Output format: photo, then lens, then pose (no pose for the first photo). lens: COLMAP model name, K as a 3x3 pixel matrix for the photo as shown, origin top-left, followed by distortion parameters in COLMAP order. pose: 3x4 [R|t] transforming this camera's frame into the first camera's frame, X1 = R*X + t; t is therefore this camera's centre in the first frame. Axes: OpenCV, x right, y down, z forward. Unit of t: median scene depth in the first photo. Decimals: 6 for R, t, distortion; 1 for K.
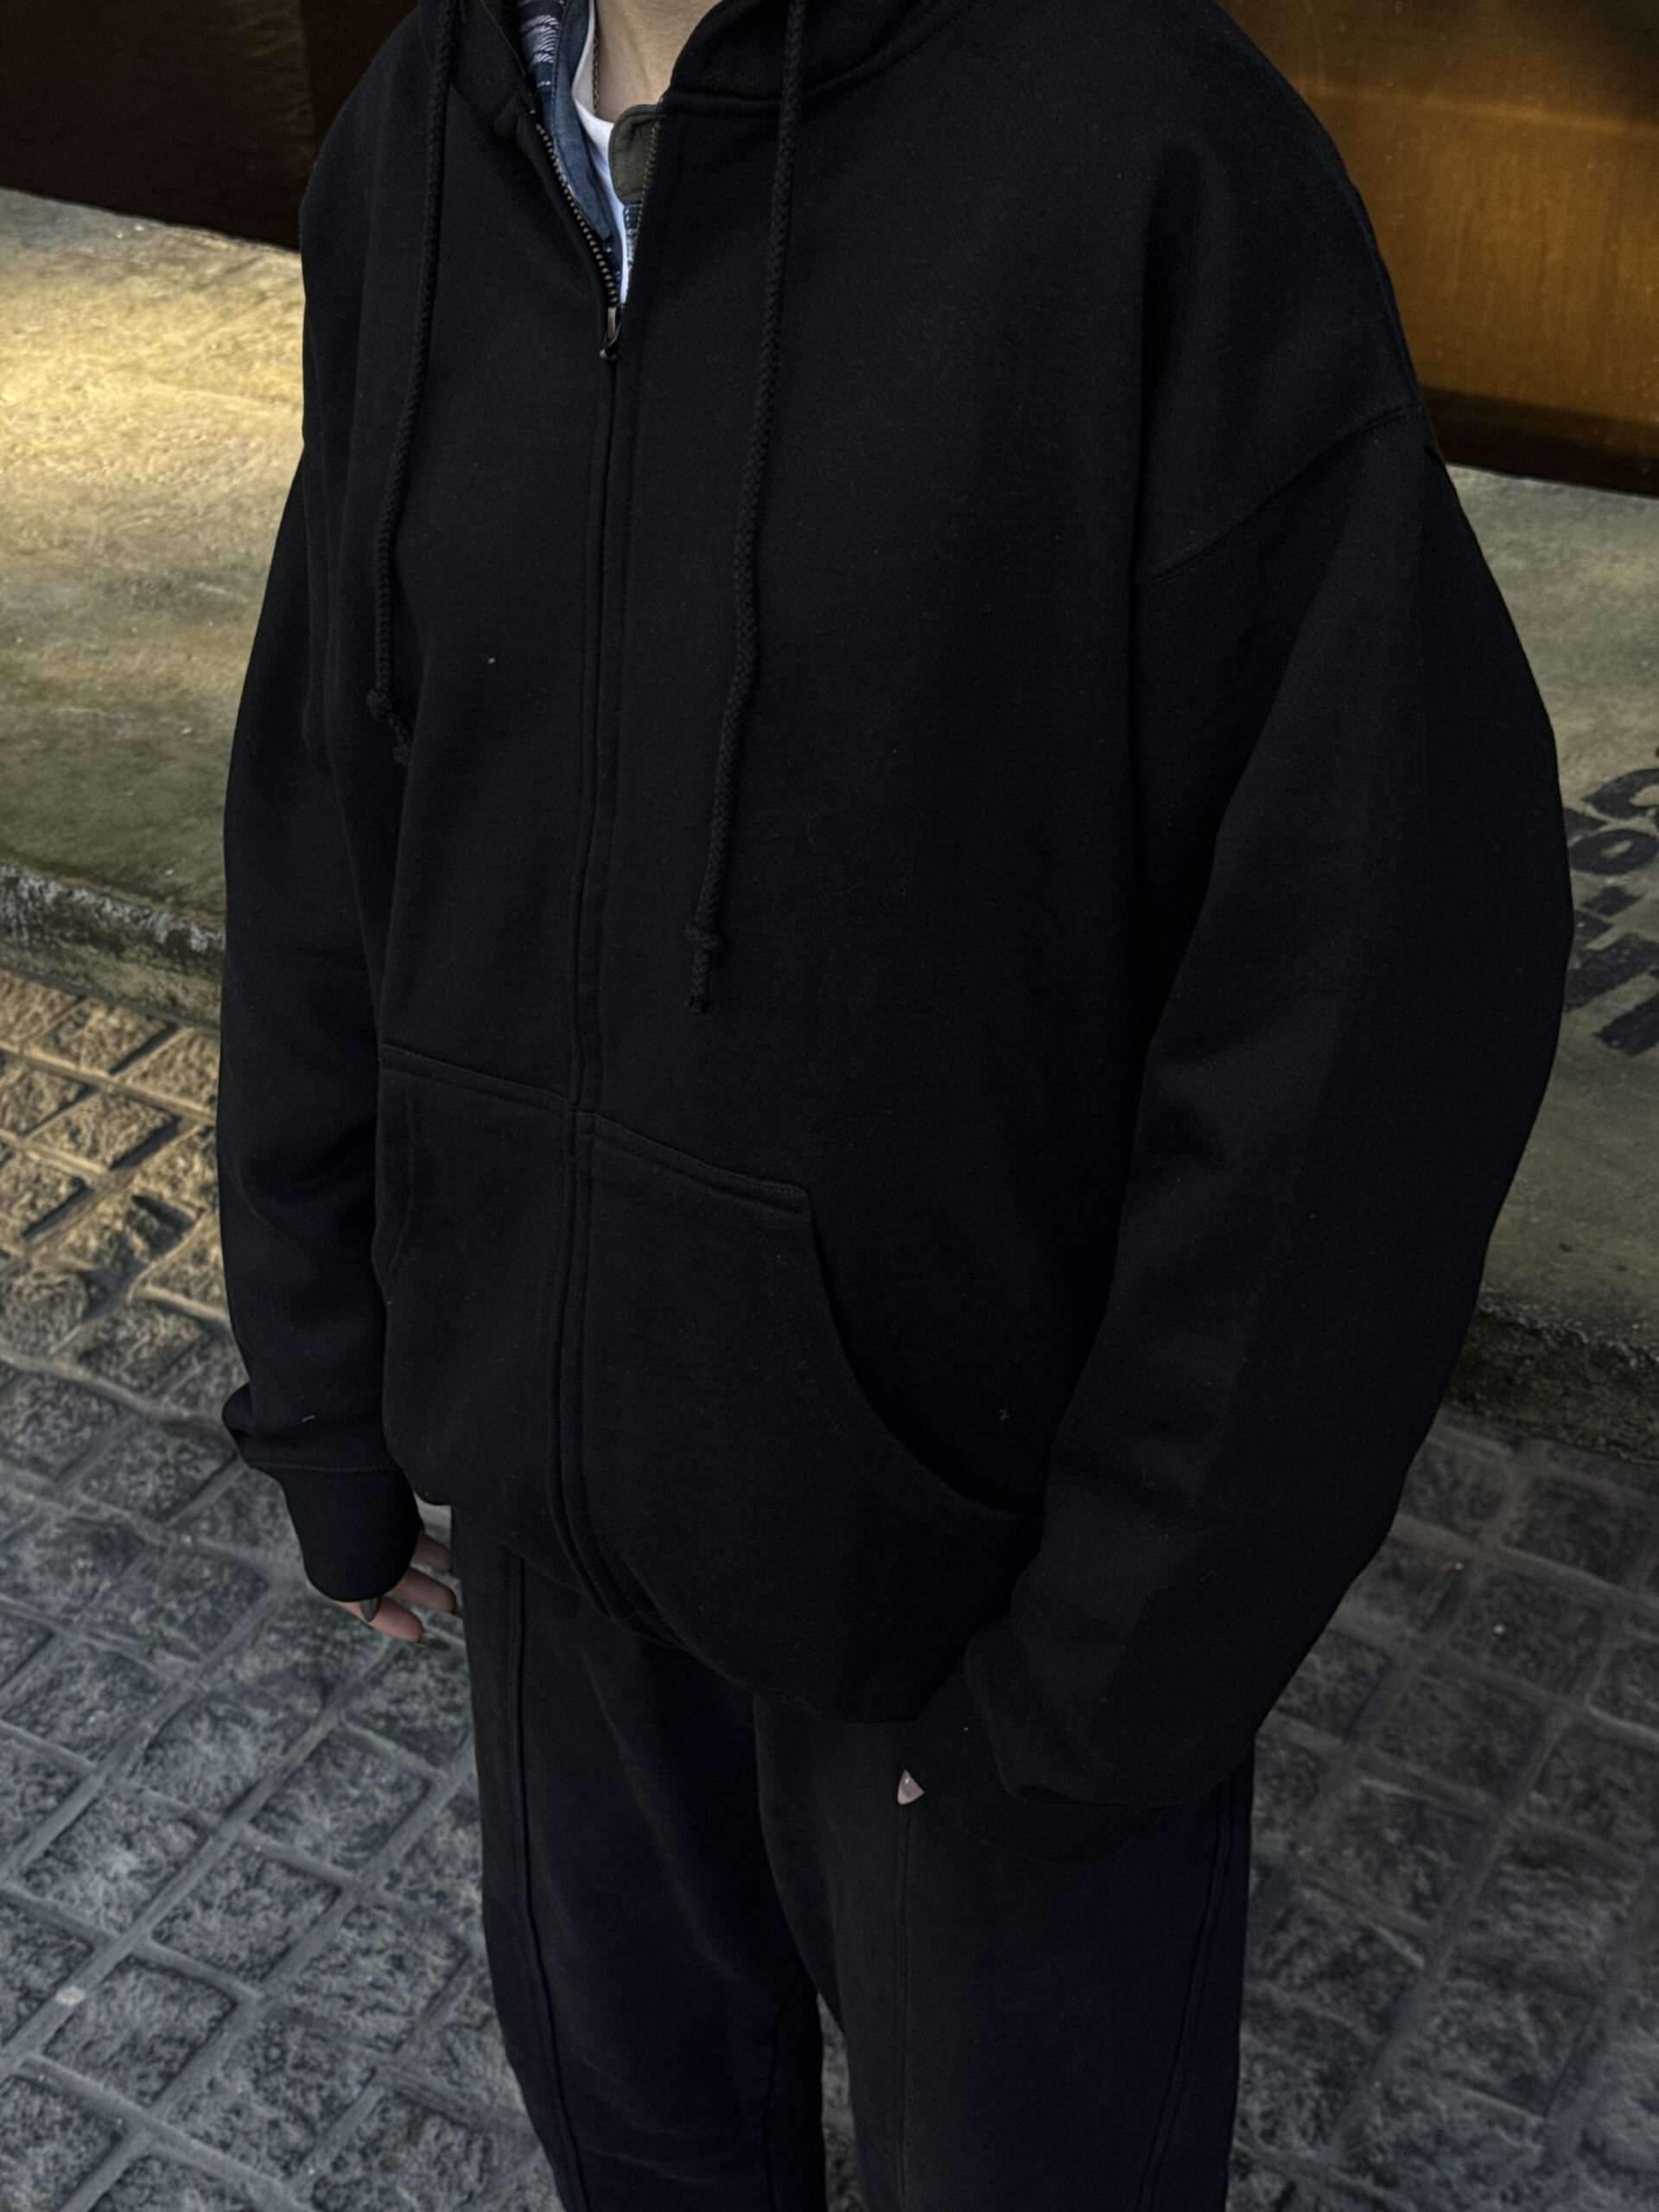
lens RADIAL K [[3165.7, 0, 829.5], [0, 3165.7, 1106.0], [0, 0, 1]] dist [0.211377, -0.509310]
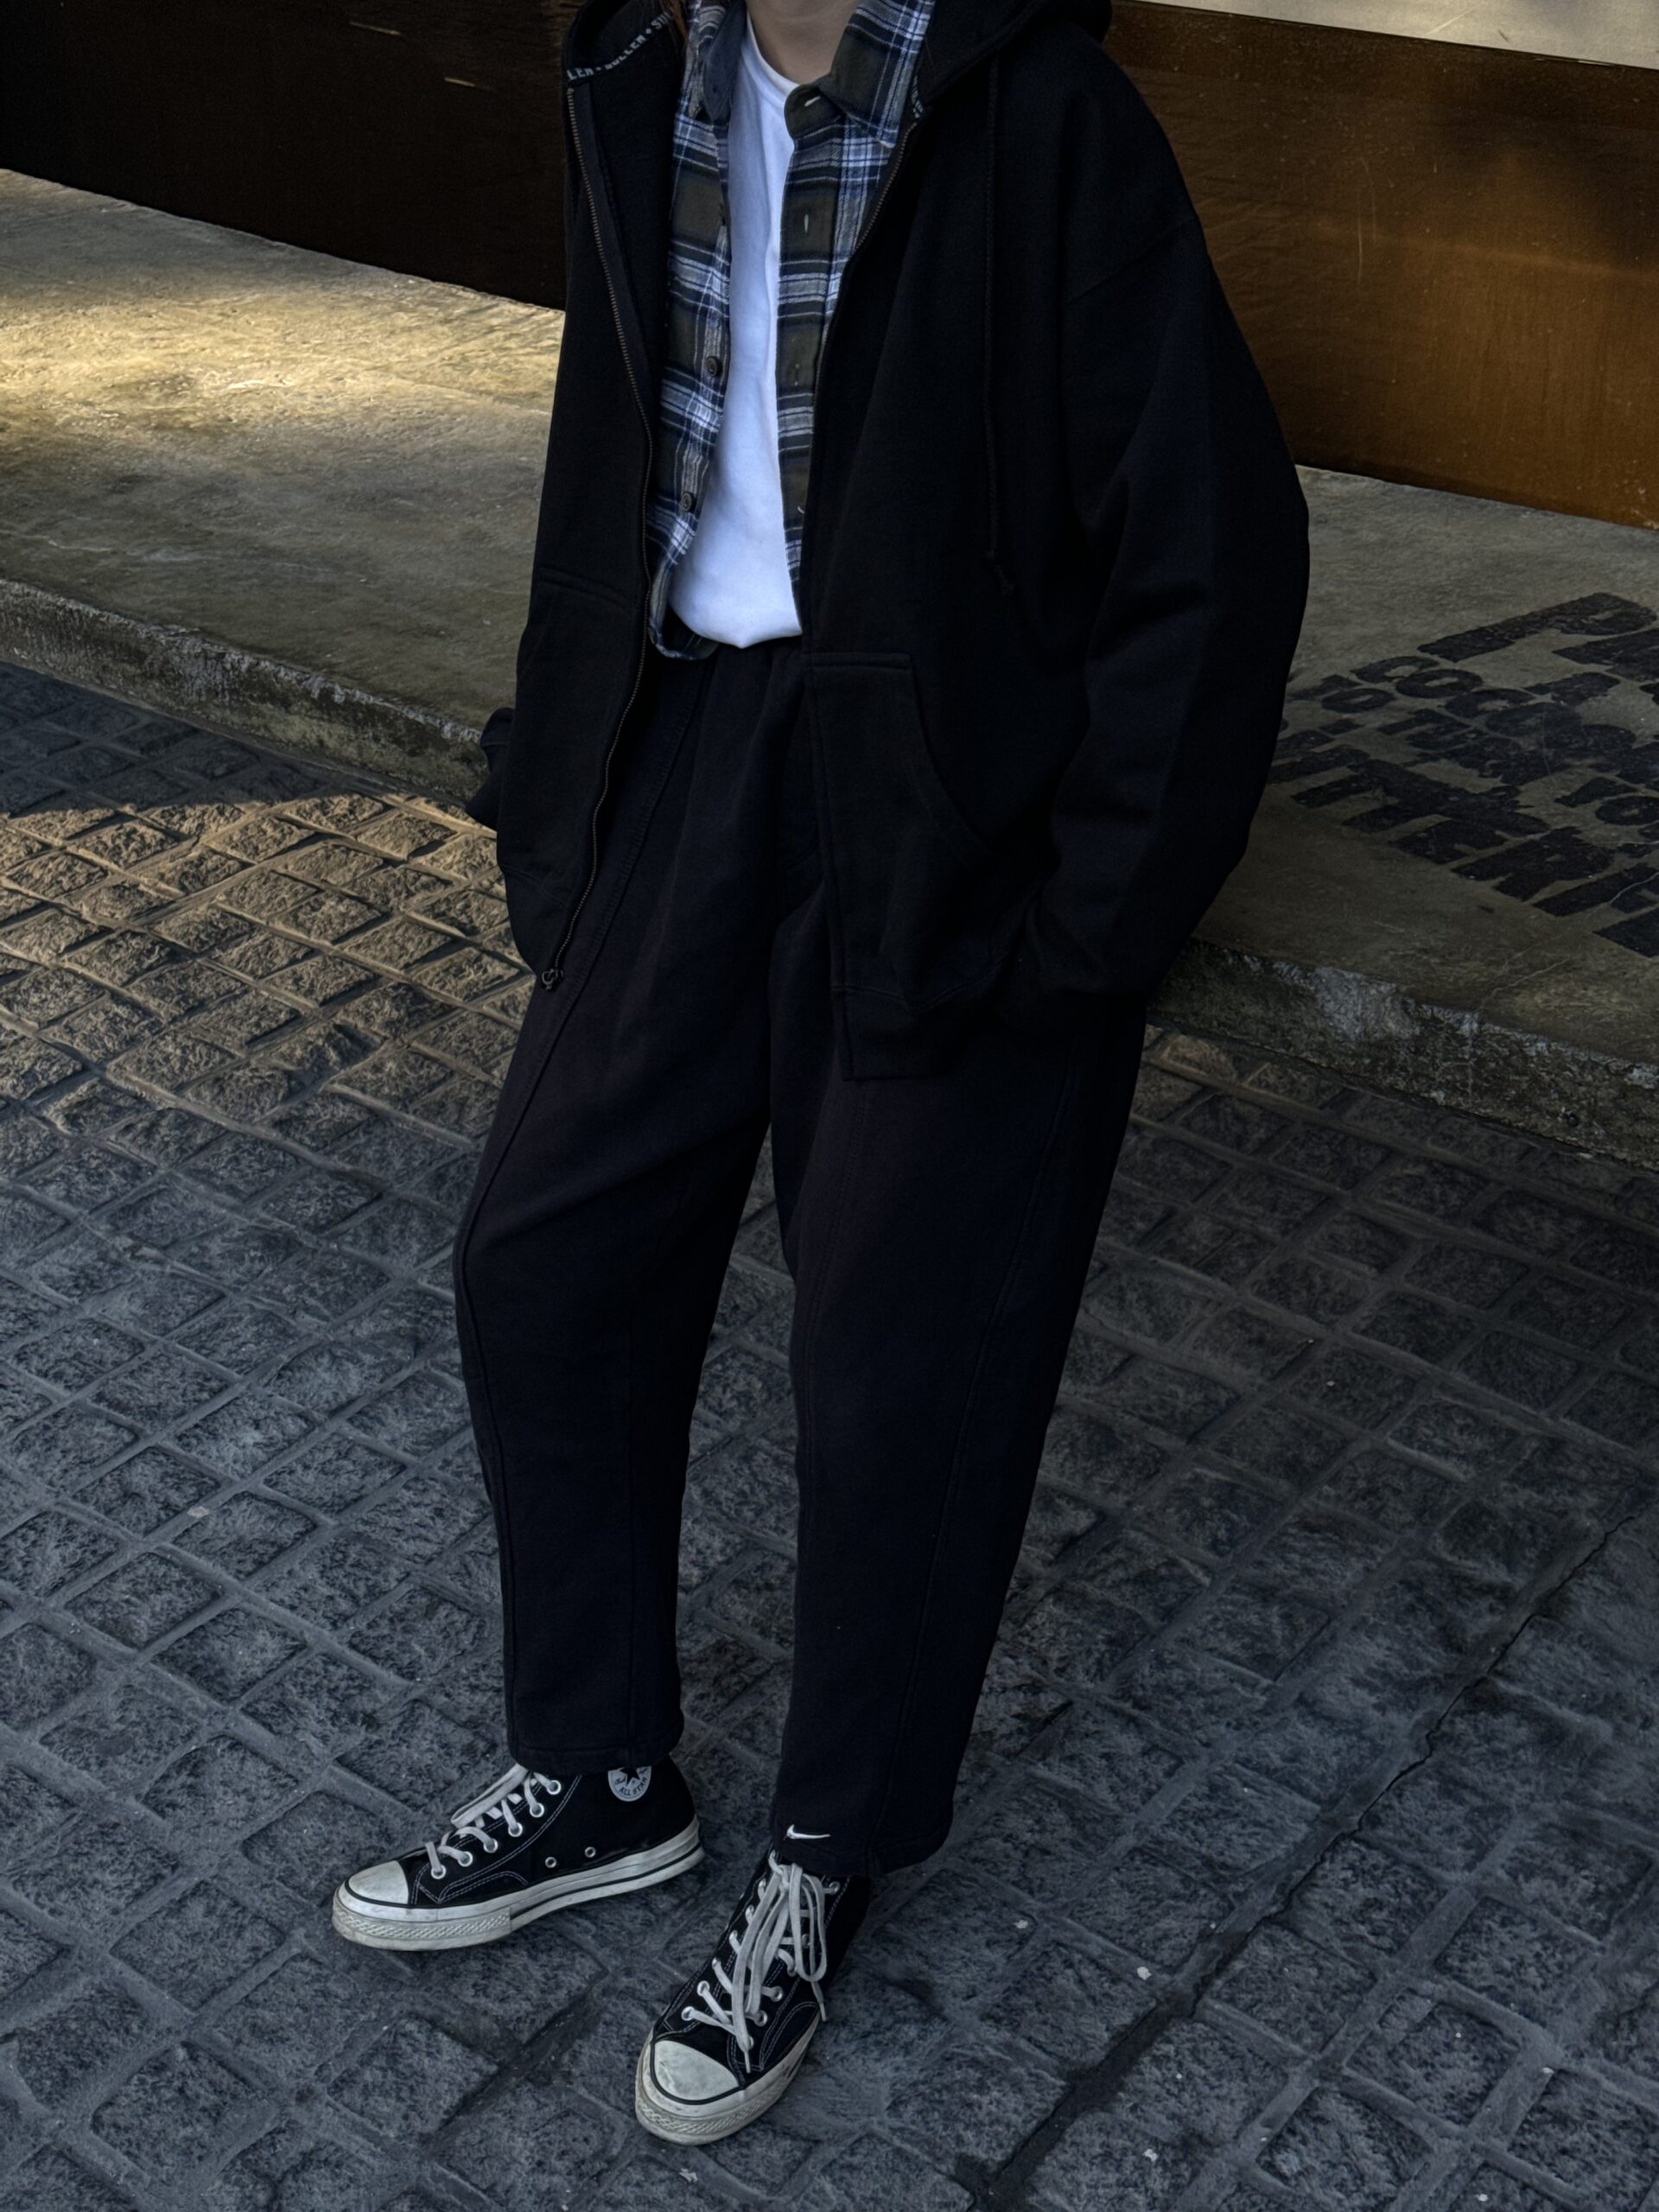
lens RADIAL K [[3165.7, 0, 829.5], [0, 3165.7, 1106.0], [0, 0, 1]] dist [0.211377, -0.509310]
pose [[0.990698, 0.076637, -0.112448, 0.152155], [-0.085555, 0.993373, -0.076752, 0.174999], [0.105820, 0.085658, 0.990689, -0.288998]]
